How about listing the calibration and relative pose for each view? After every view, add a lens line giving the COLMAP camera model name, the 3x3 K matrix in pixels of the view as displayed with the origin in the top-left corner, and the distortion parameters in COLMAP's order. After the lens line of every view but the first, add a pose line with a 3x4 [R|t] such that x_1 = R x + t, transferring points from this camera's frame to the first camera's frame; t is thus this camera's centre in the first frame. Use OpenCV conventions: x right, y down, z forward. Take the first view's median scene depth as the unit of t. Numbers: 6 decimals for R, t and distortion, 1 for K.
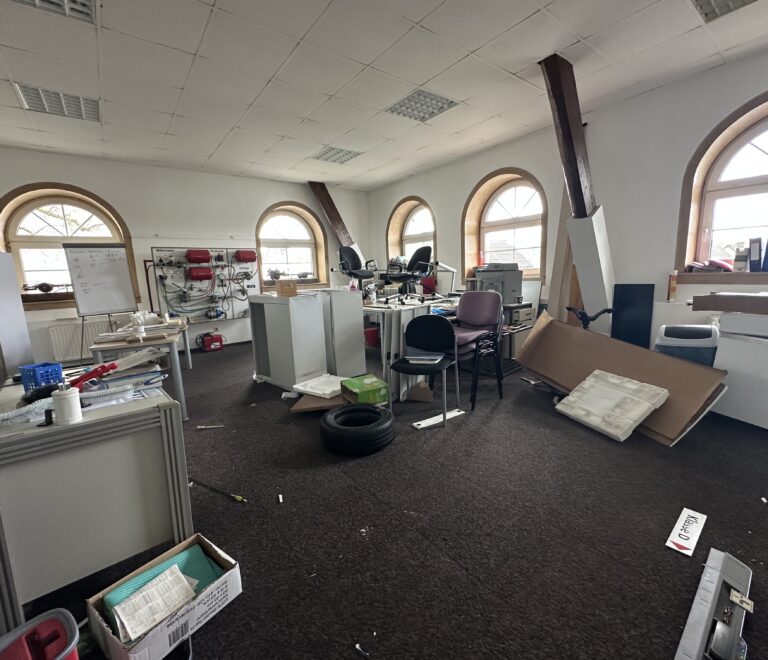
lens RADIAL K [[350.1, 0, 380.9], [0, 350.1, 326.8], [0, 0, 1]] dist [-0.002541, 0.001031]
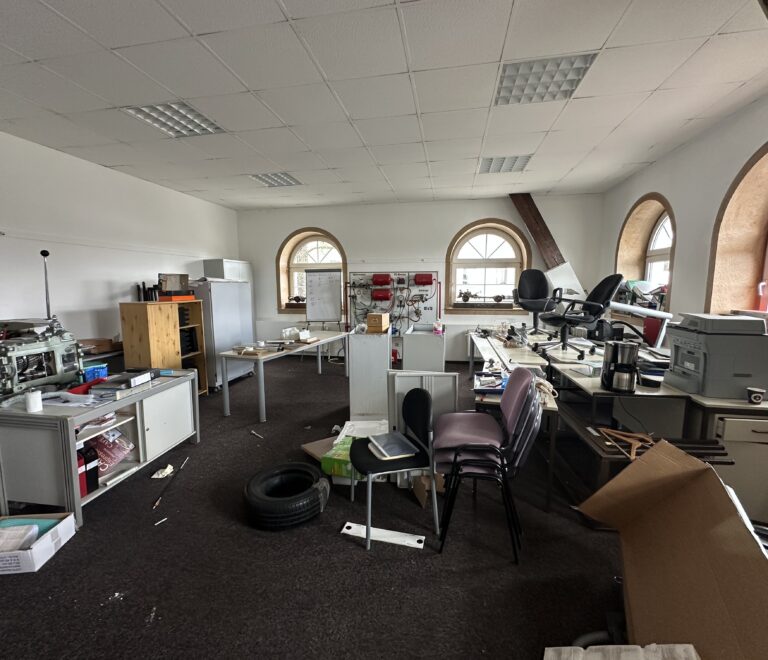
lens RADIAL K [[350.1, 0, 384.8], [0, 350.1, 327.0], [0, 0, 1]] dist [-0.002541, 0.001031]
pose [[0.667041, 0.129213, -0.733730, 0.334509], [-0.140346, 0.989006, 0.046579, -0.102901], [0.731682, 0.071906, 0.677843, 0.248935]]
